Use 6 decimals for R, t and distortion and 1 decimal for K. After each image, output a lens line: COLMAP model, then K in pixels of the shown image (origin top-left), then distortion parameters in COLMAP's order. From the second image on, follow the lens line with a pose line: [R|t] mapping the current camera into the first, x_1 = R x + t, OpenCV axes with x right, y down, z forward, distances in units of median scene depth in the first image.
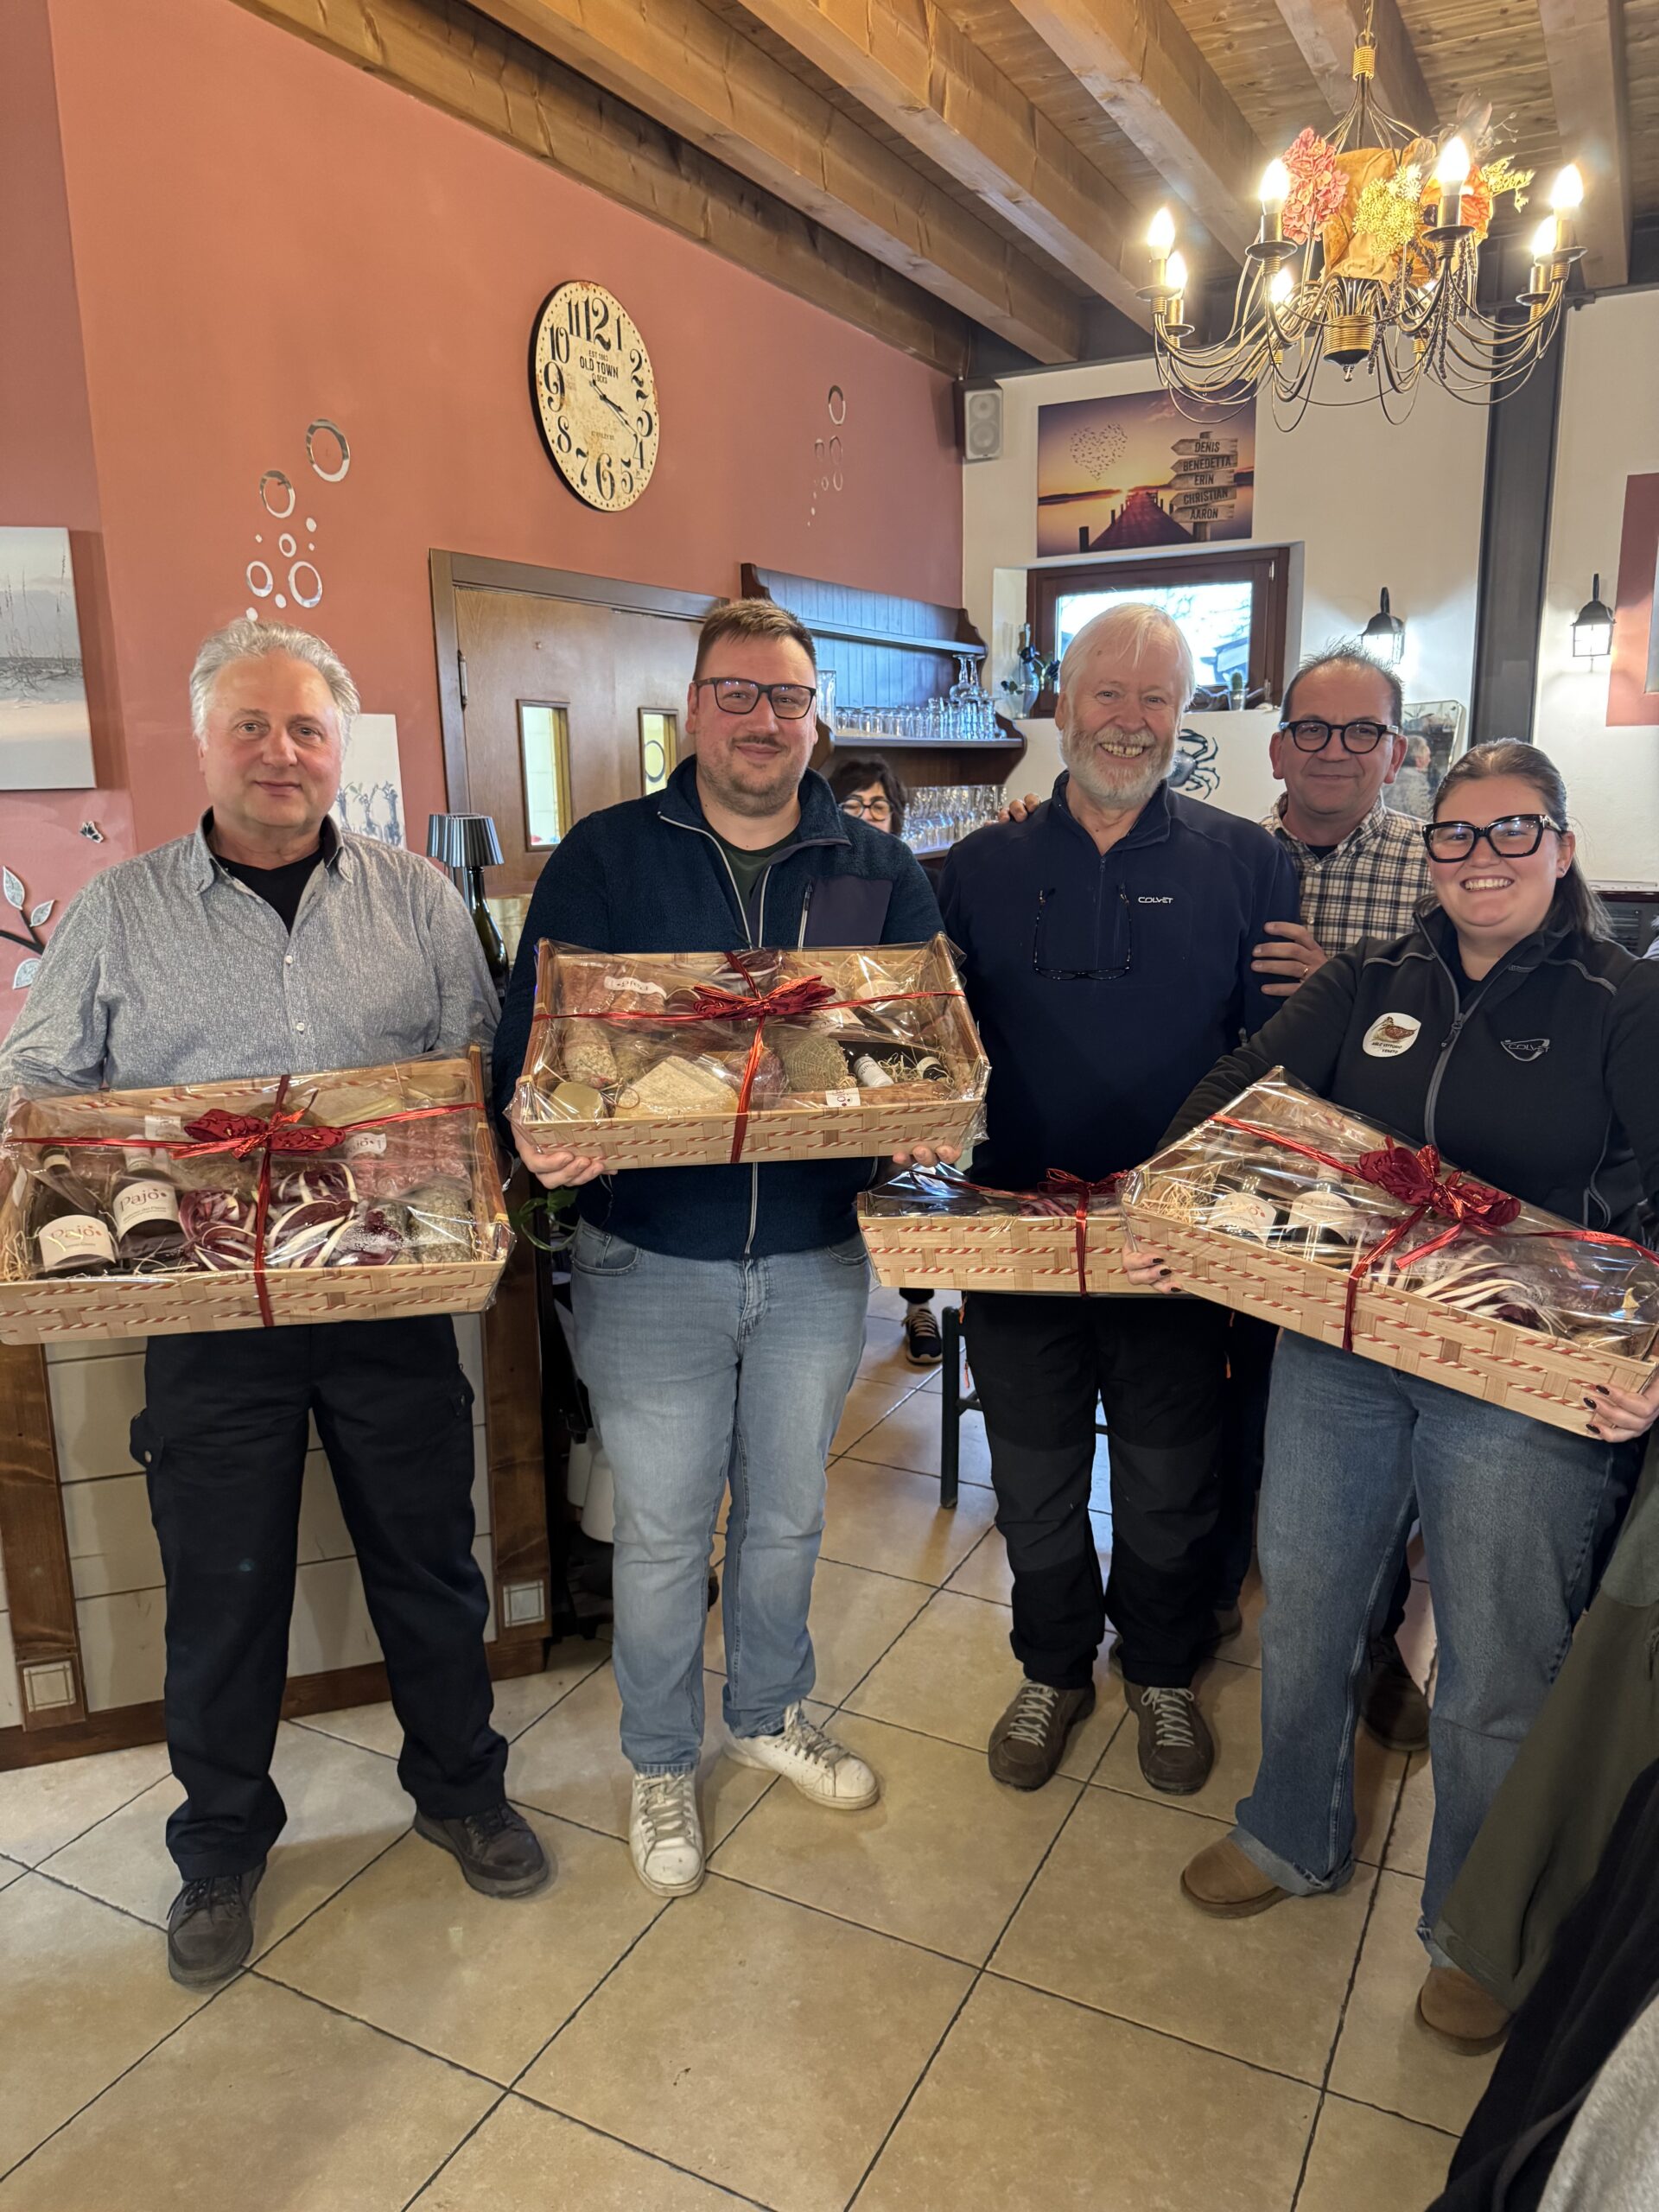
lens RADIAL K [[1590.7, 0, 818.6], [0, 1590.7, 1100.1], [0, 0, 1]] dist [0.006079, -0.006341]
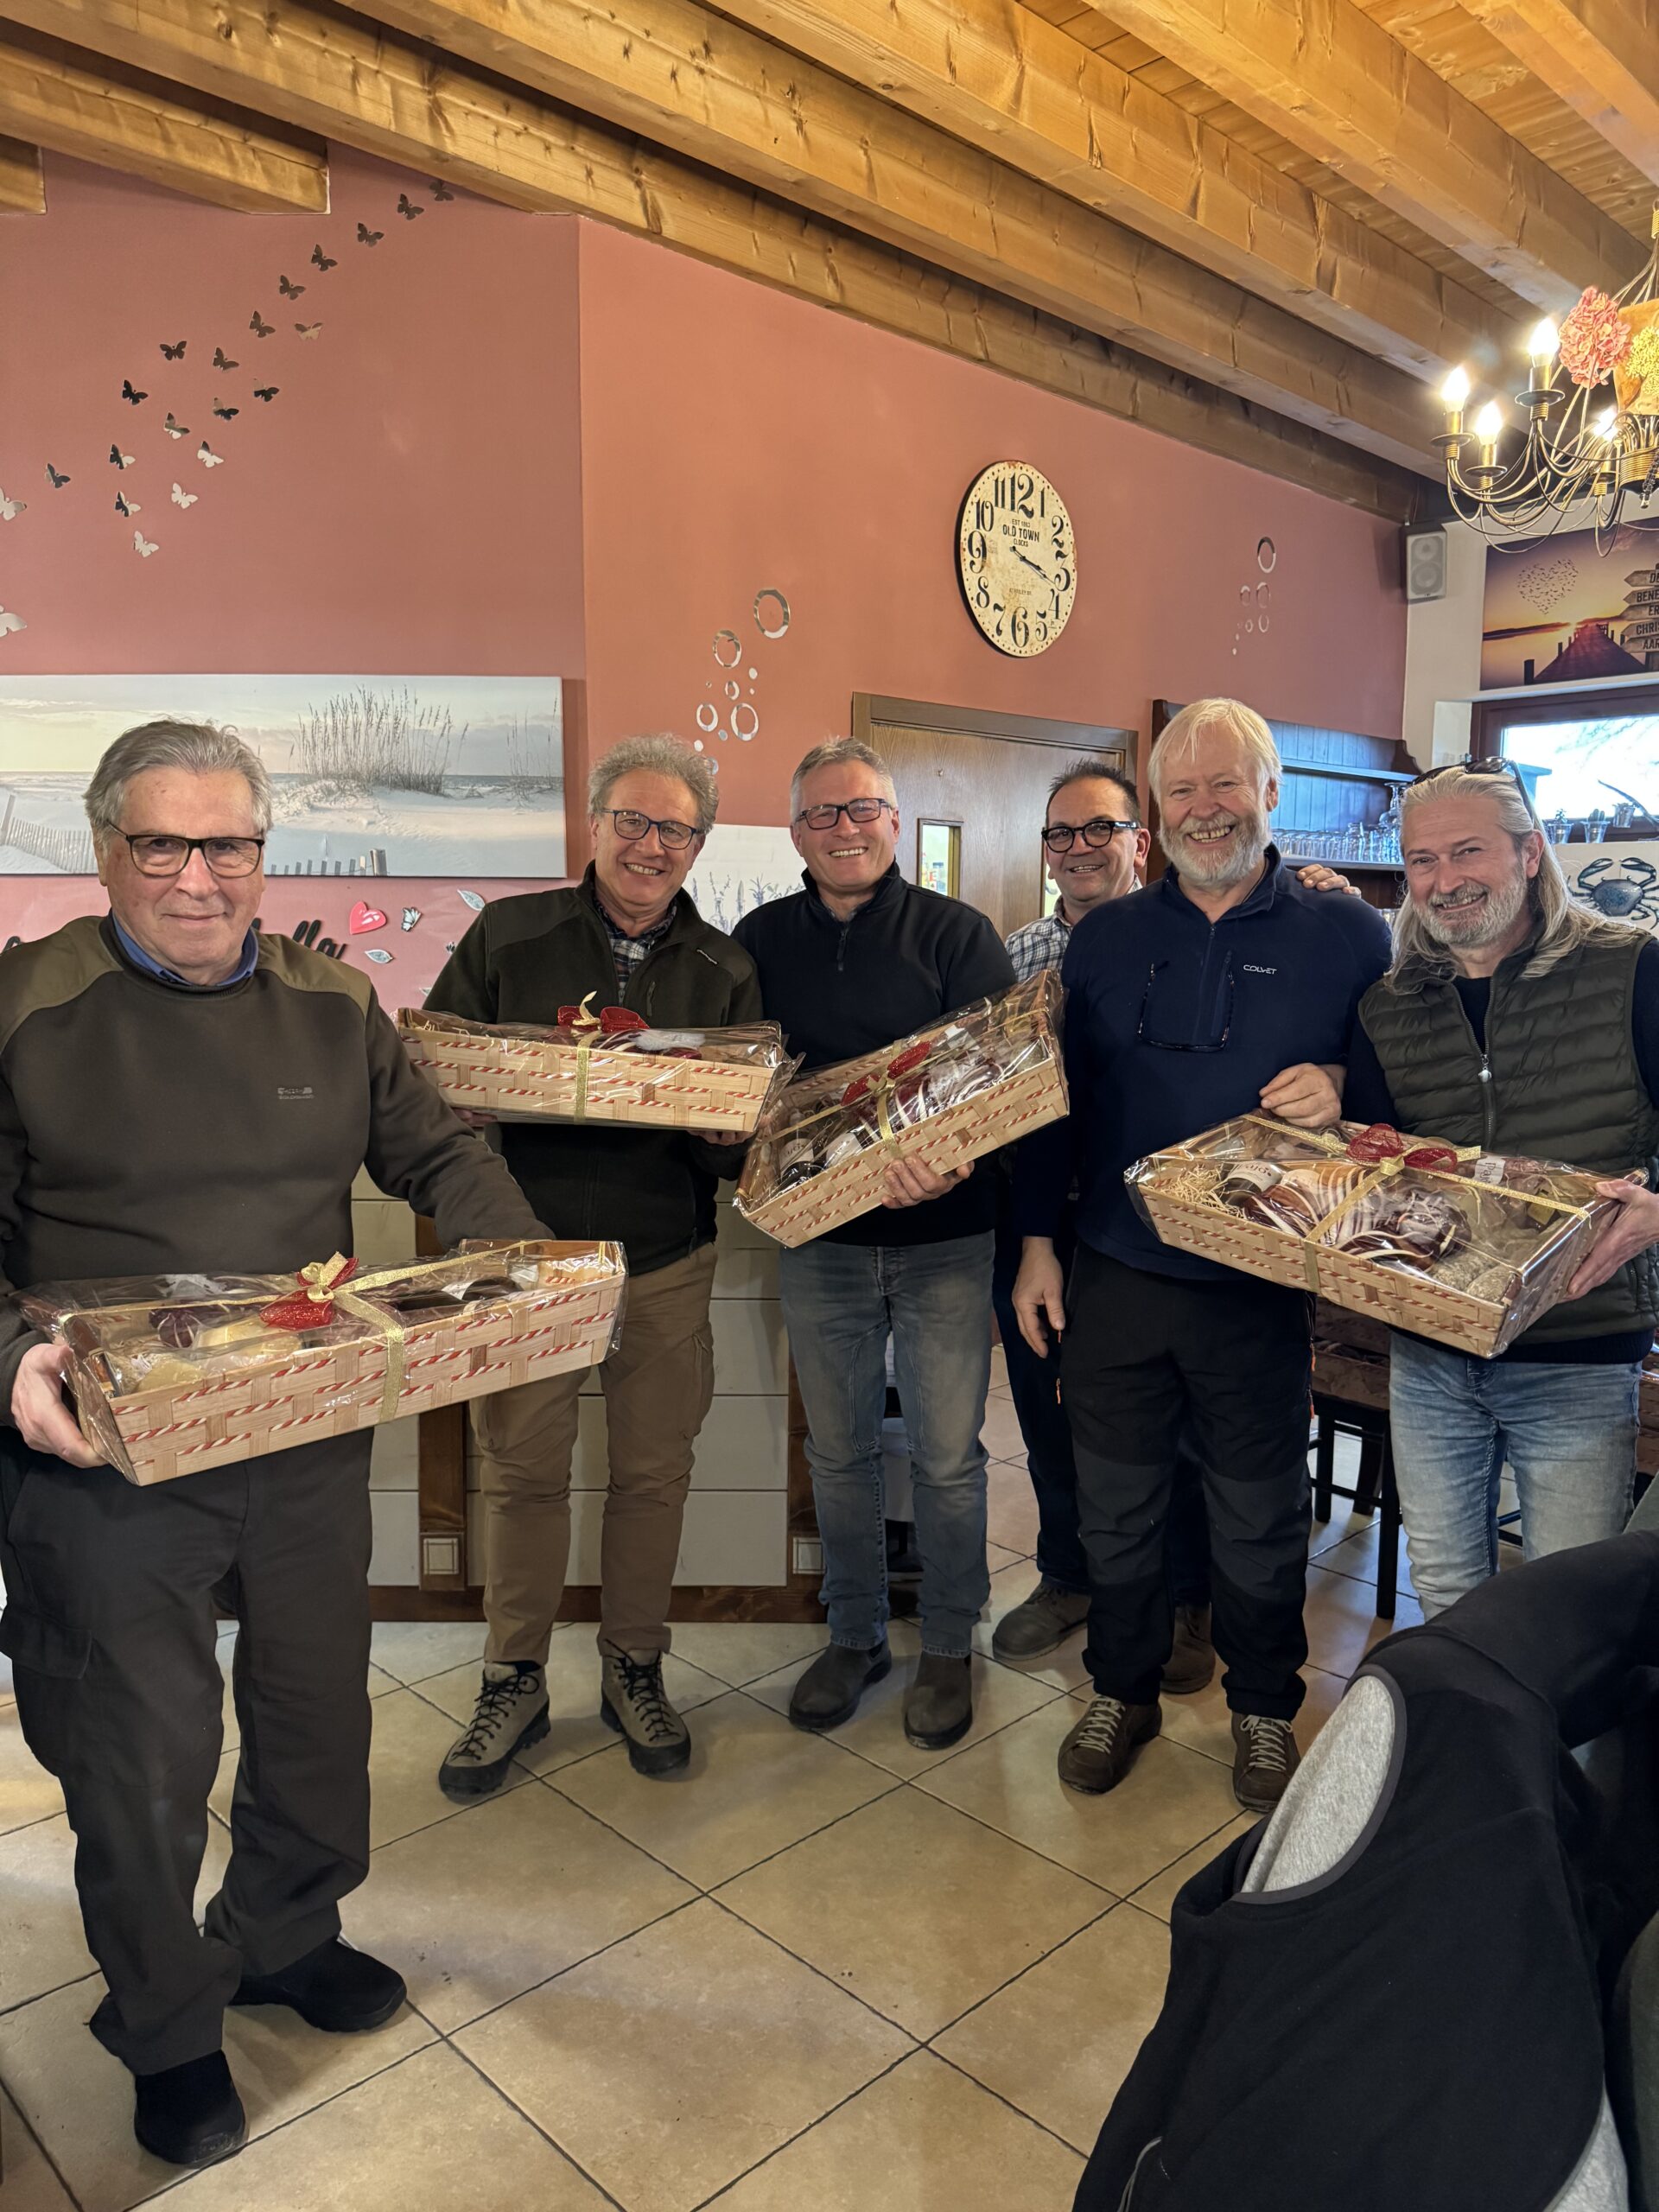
lens RADIAL K [[1584.6, 0, 833.0], [0, 1584.6, 1108.3], [0, 0, 1]] dist [0.021354, -0.021542]
pose [[0.950404, 0.058519, -0.305463, 0.111732], [-0.084205, 0.993873, -0.071591, 0.046164], [0.299402, 0.093762, 0.949509, -0.090171]]
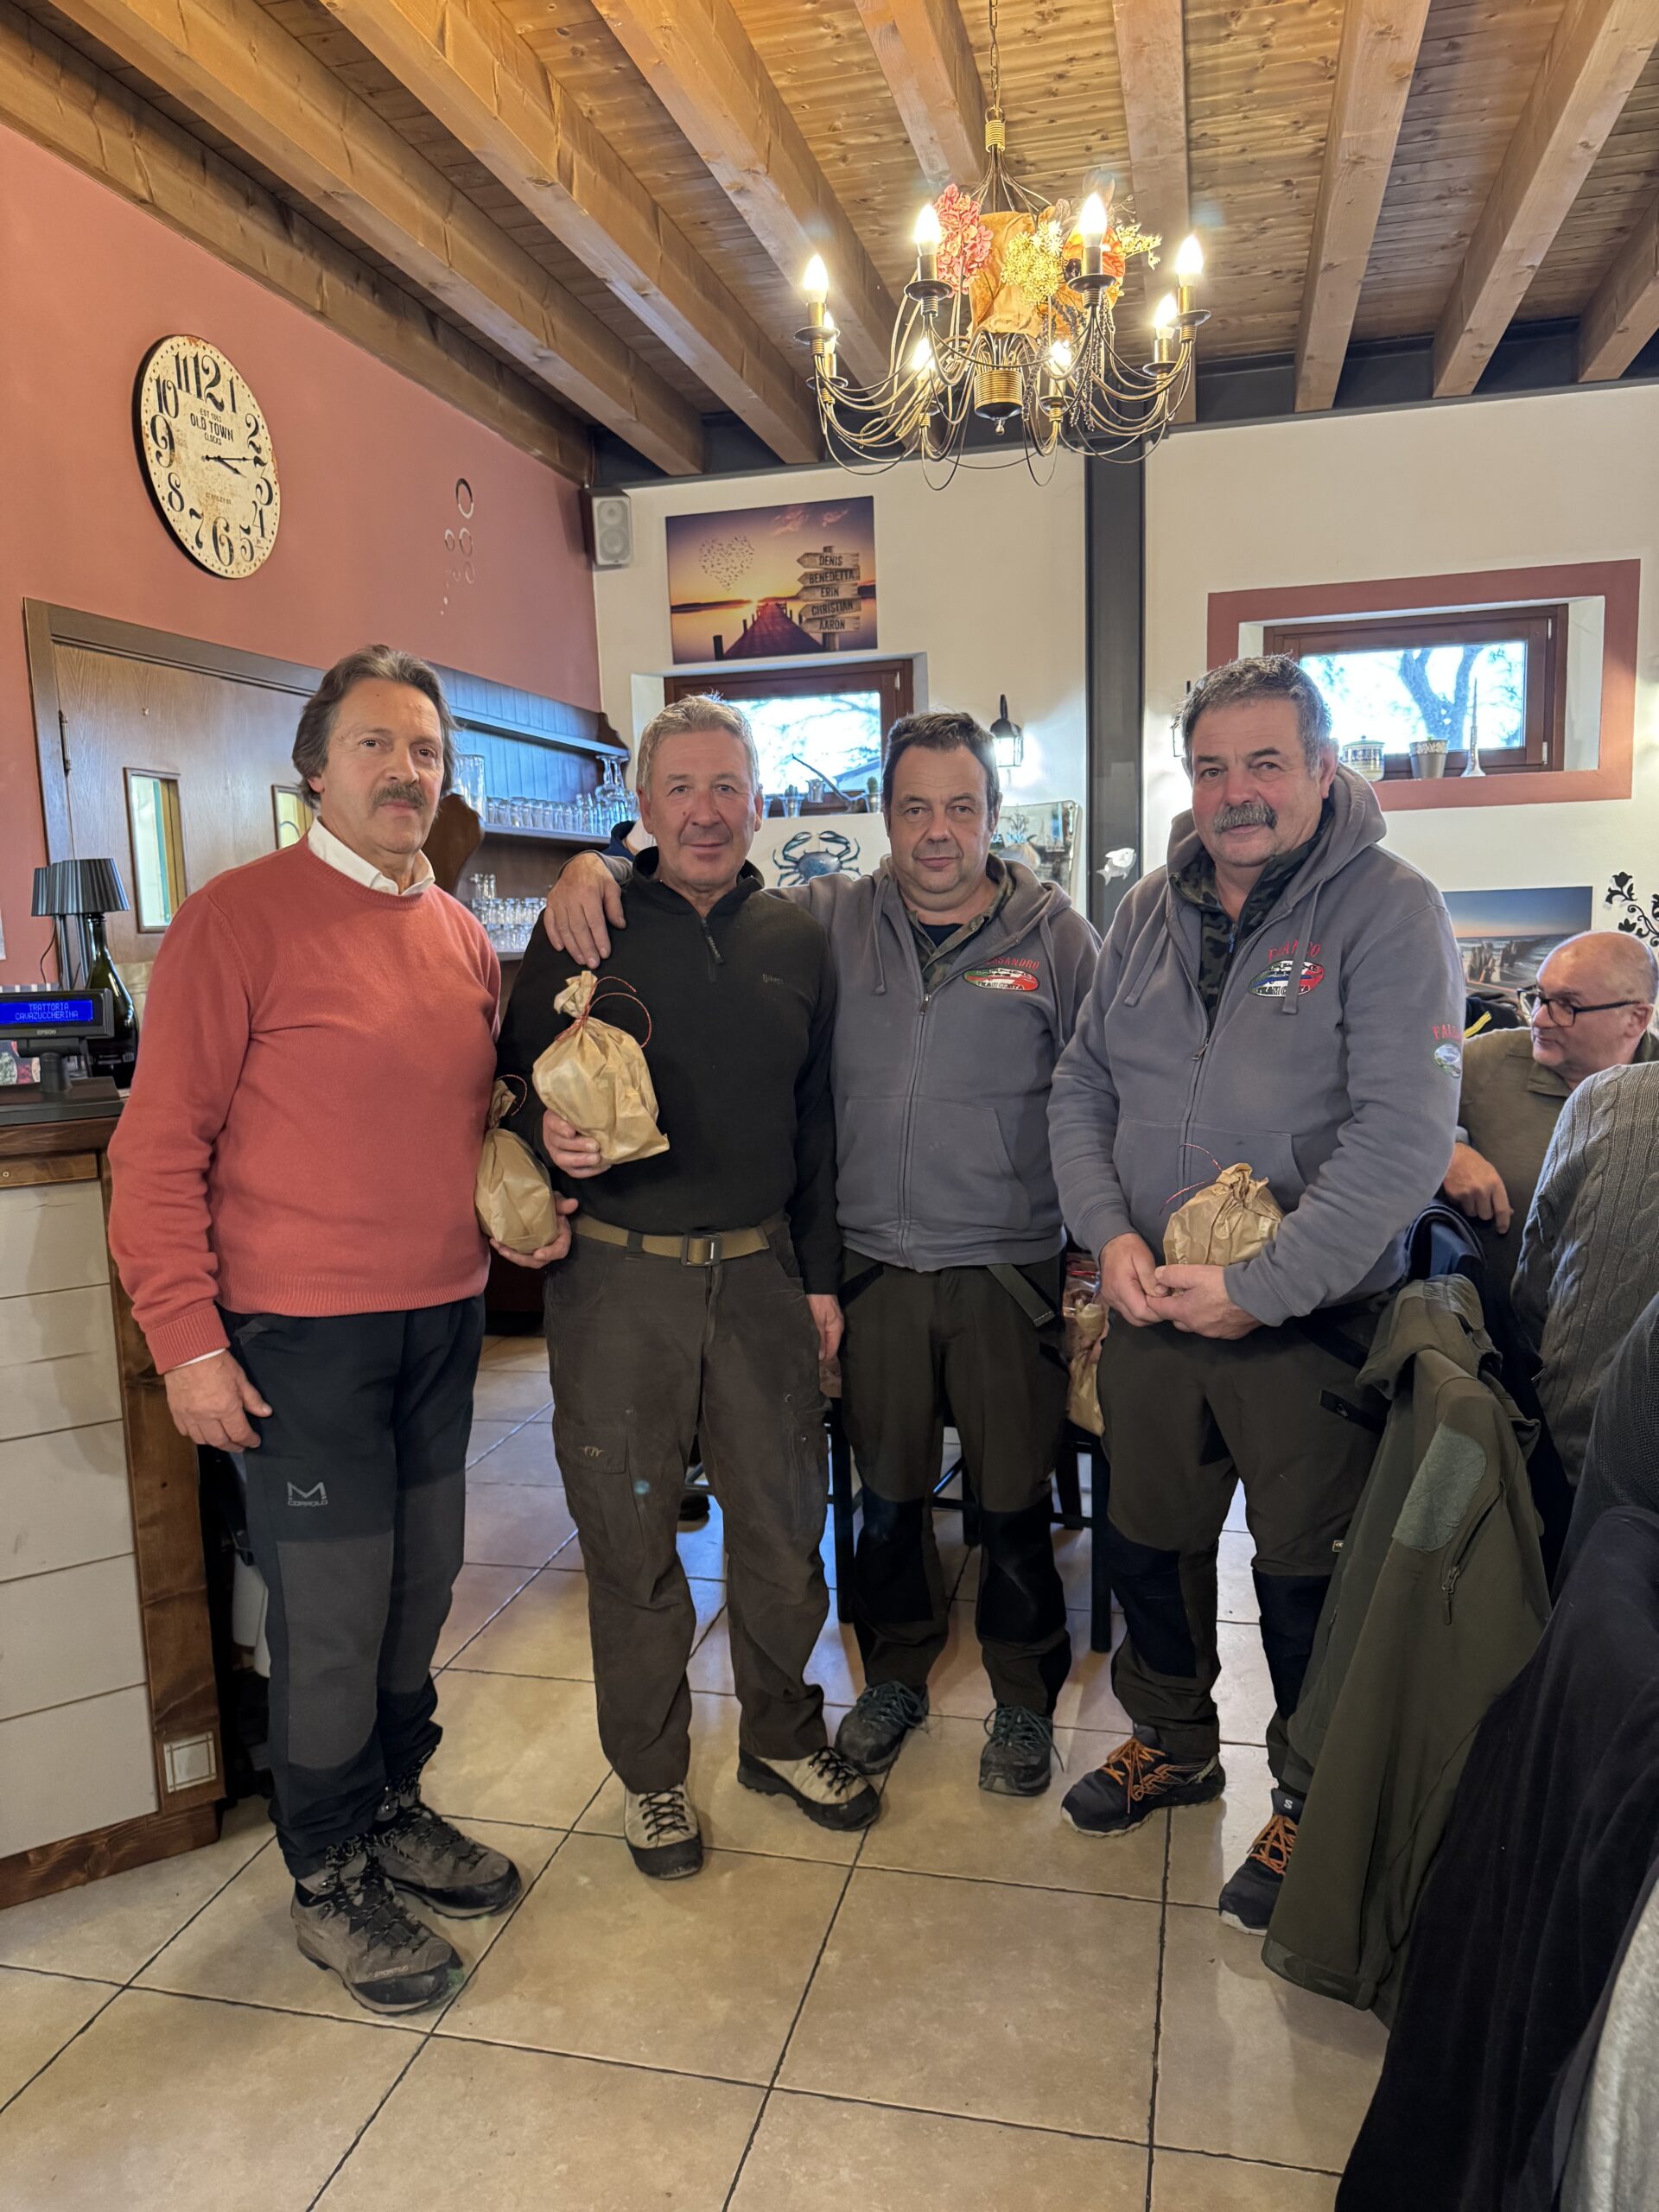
lens RADIAL K [[1585.0, 0, 828.3], [0, 1585.0, 1117.4], [0, 0, 1]] dist [0.008927, -0.010654]
pose [[0.970884, -0.046309, 0.235033, -0.025007], [0.064909, 0.995288, -0.072025, 0.037609], [-0.230590, 0.085184, 0.969315, 0.045340]]
